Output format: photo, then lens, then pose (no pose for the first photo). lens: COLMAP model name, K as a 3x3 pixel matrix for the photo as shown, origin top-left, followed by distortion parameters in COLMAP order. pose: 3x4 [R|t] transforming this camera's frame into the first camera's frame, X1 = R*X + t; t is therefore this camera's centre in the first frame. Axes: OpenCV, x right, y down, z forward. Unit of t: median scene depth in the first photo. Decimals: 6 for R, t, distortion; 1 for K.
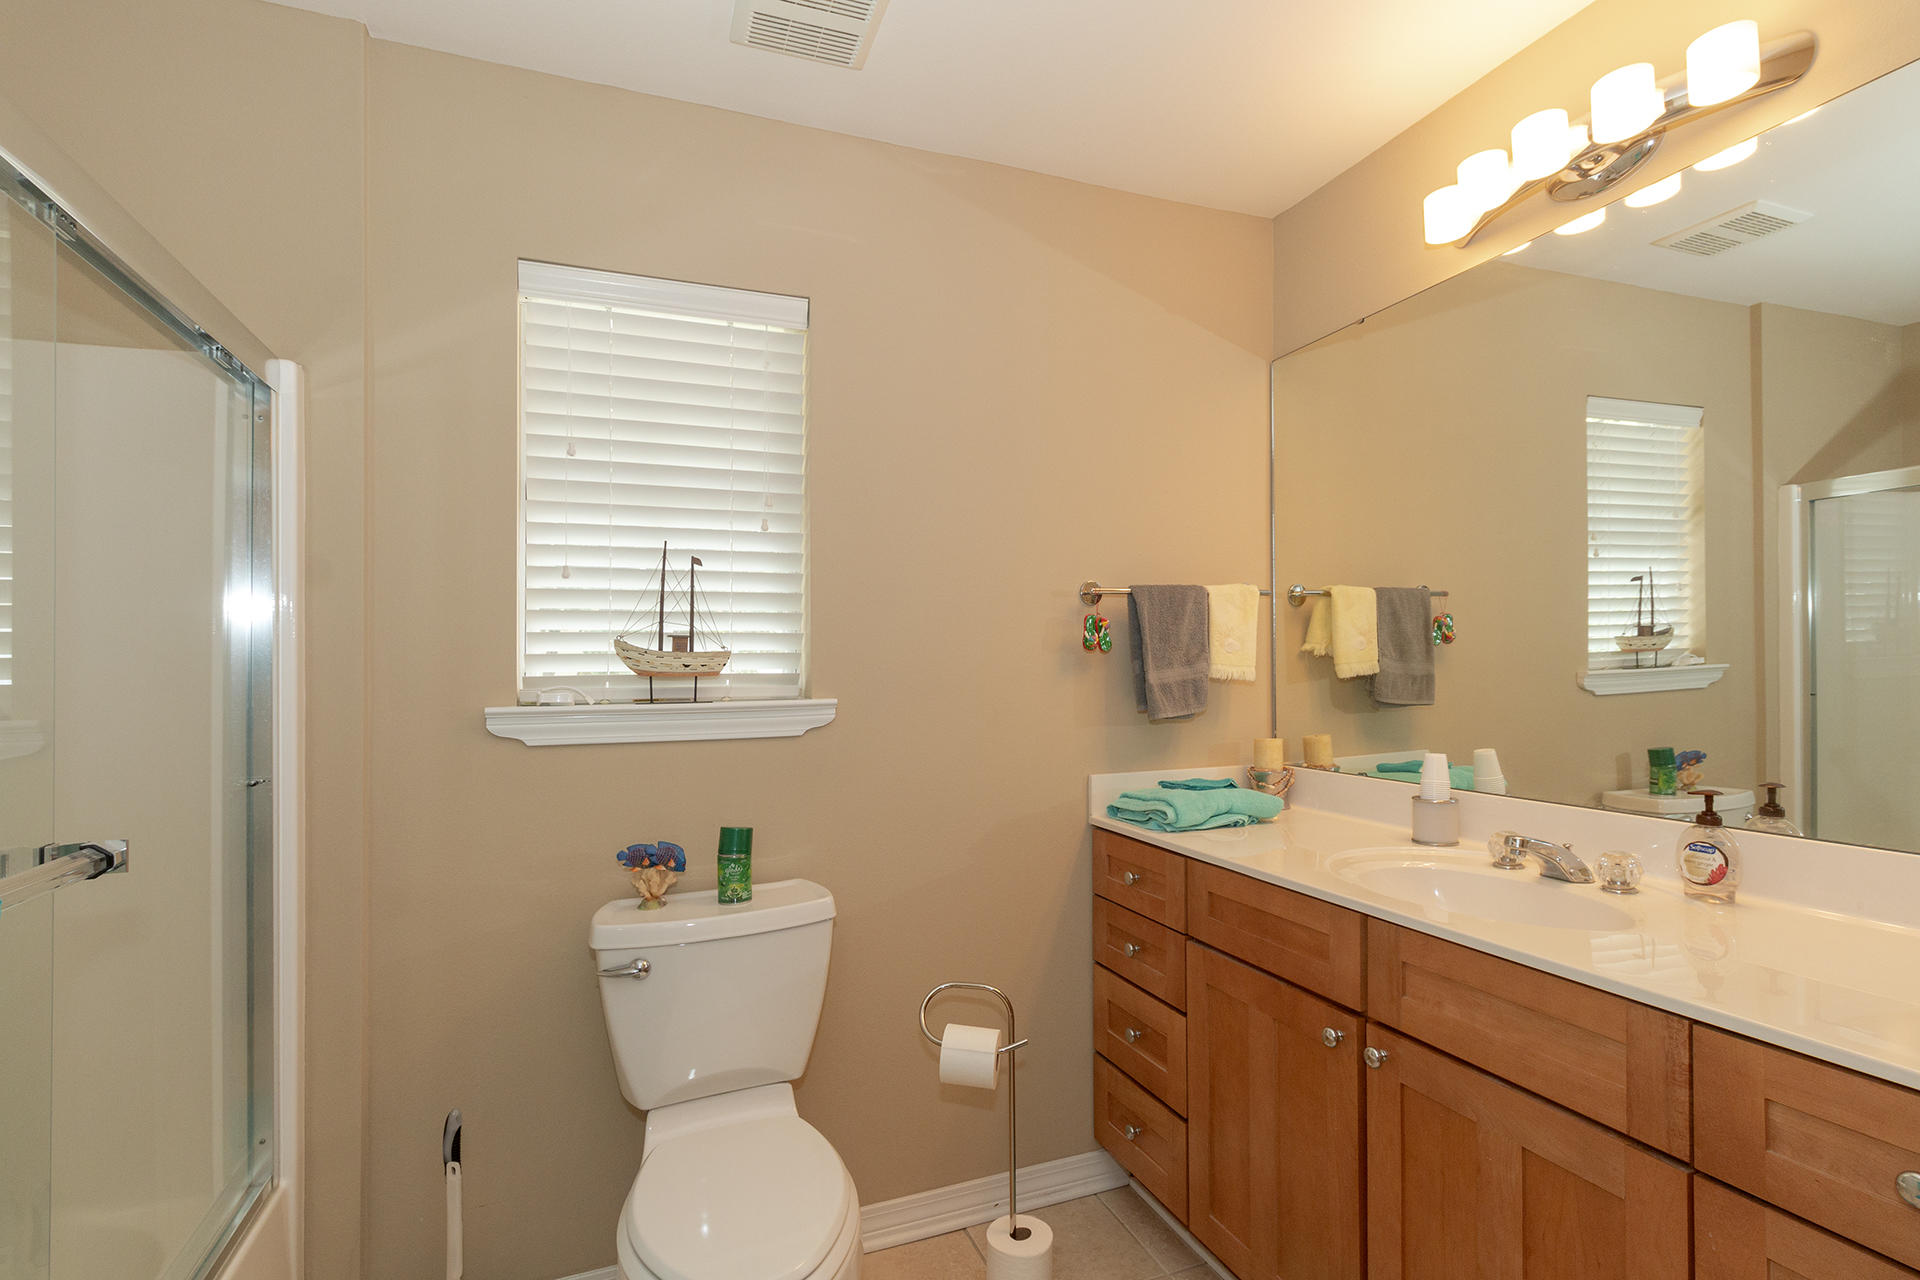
lens RADIAL K [[886.3, 0, 945.8], [0, 886.3, 636.9], [0, 0, 1]] dist [0.000669, 0.000692]
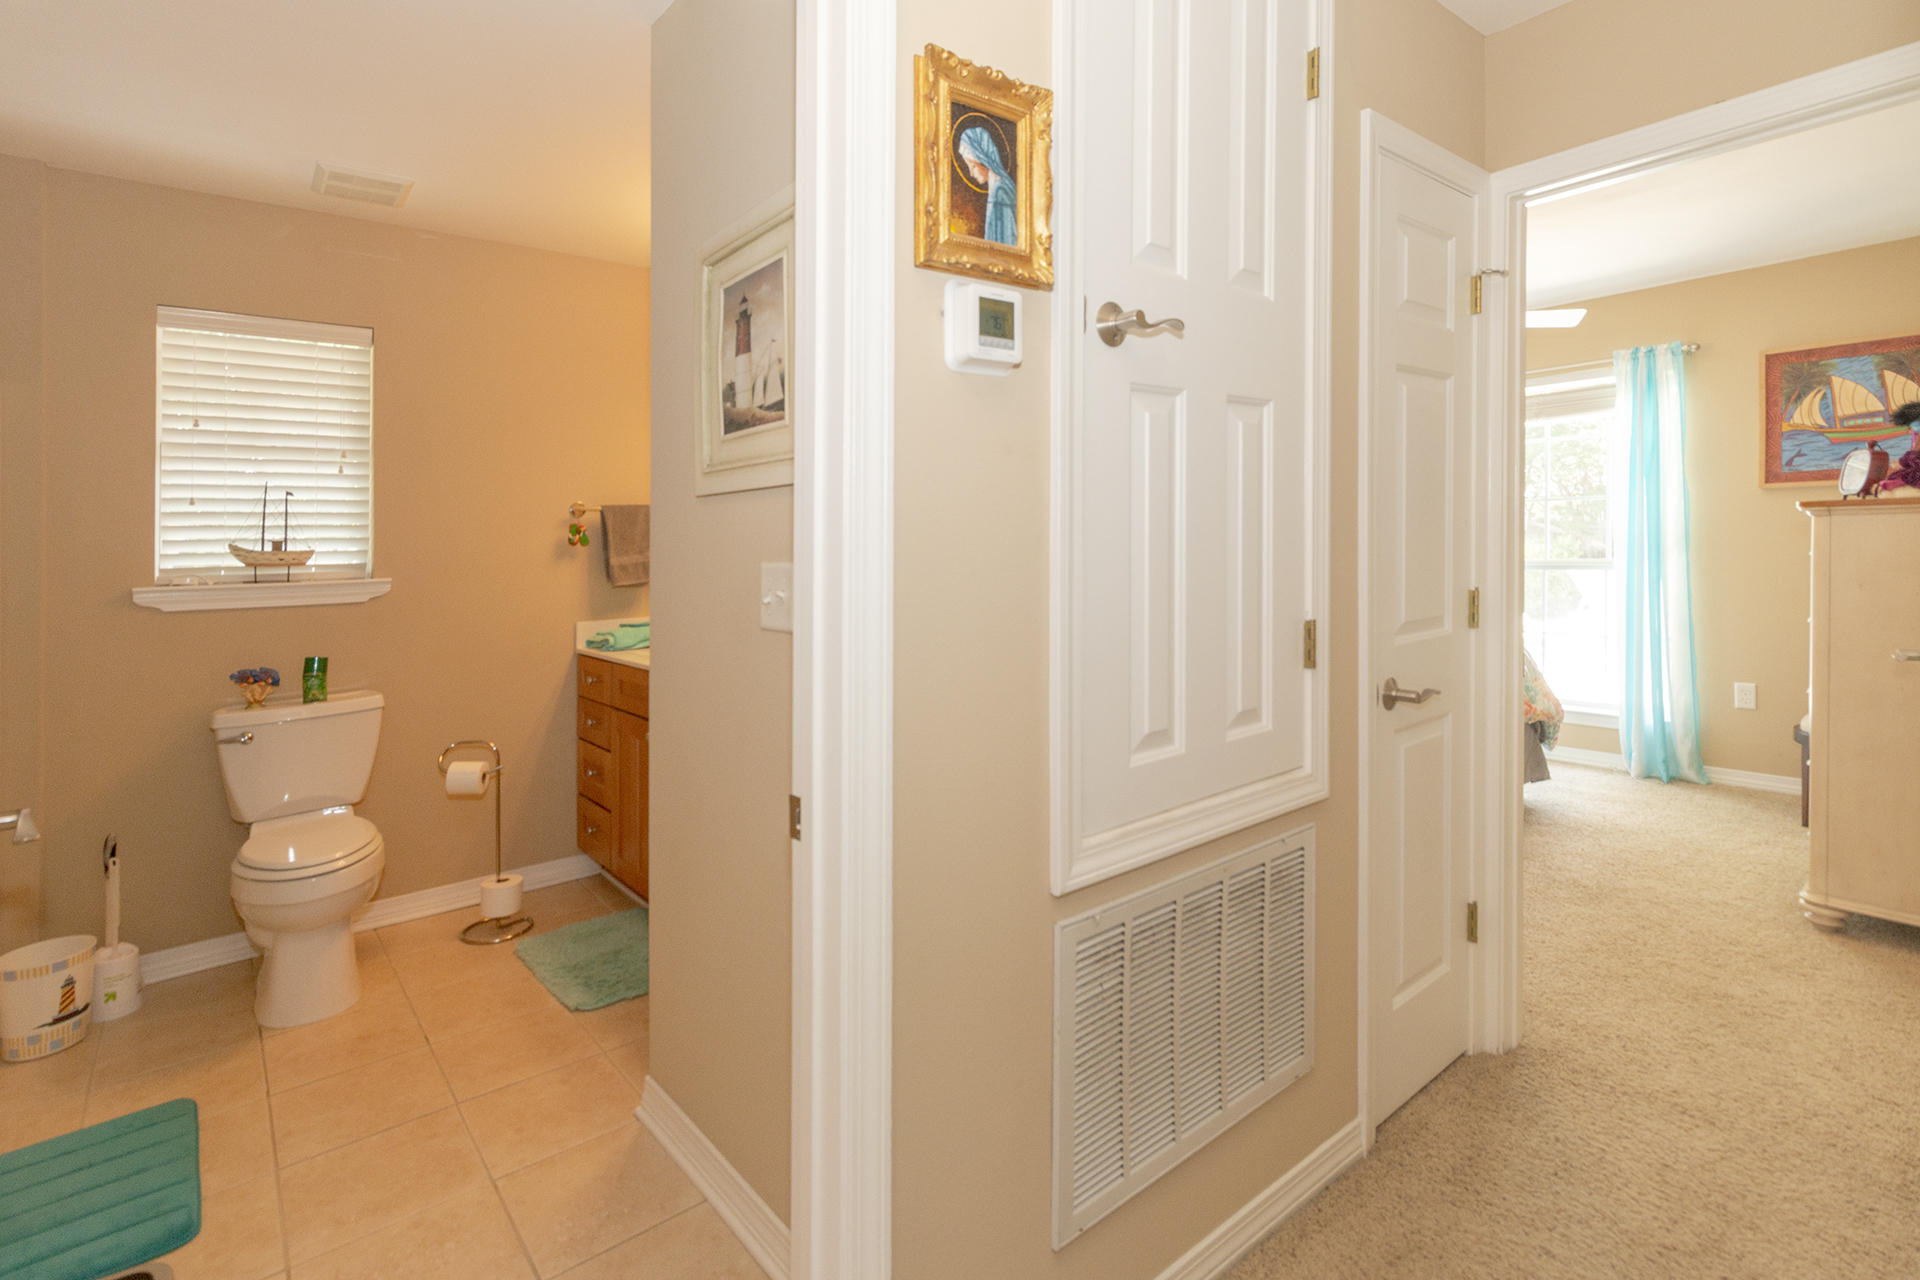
lens RADIAL K [[886.3, 0, 911.1], [0, 886.3, 515.4], [0, 0, 1]] dist [0.000669, 0.000692]
pose [[0.957284, -0.006868, 0.289069, 0.323089], [0.011777, 0.999814, -0.015248, -0.008921], [-0.288910, 0.018001, 0.957187, -0.836278]]
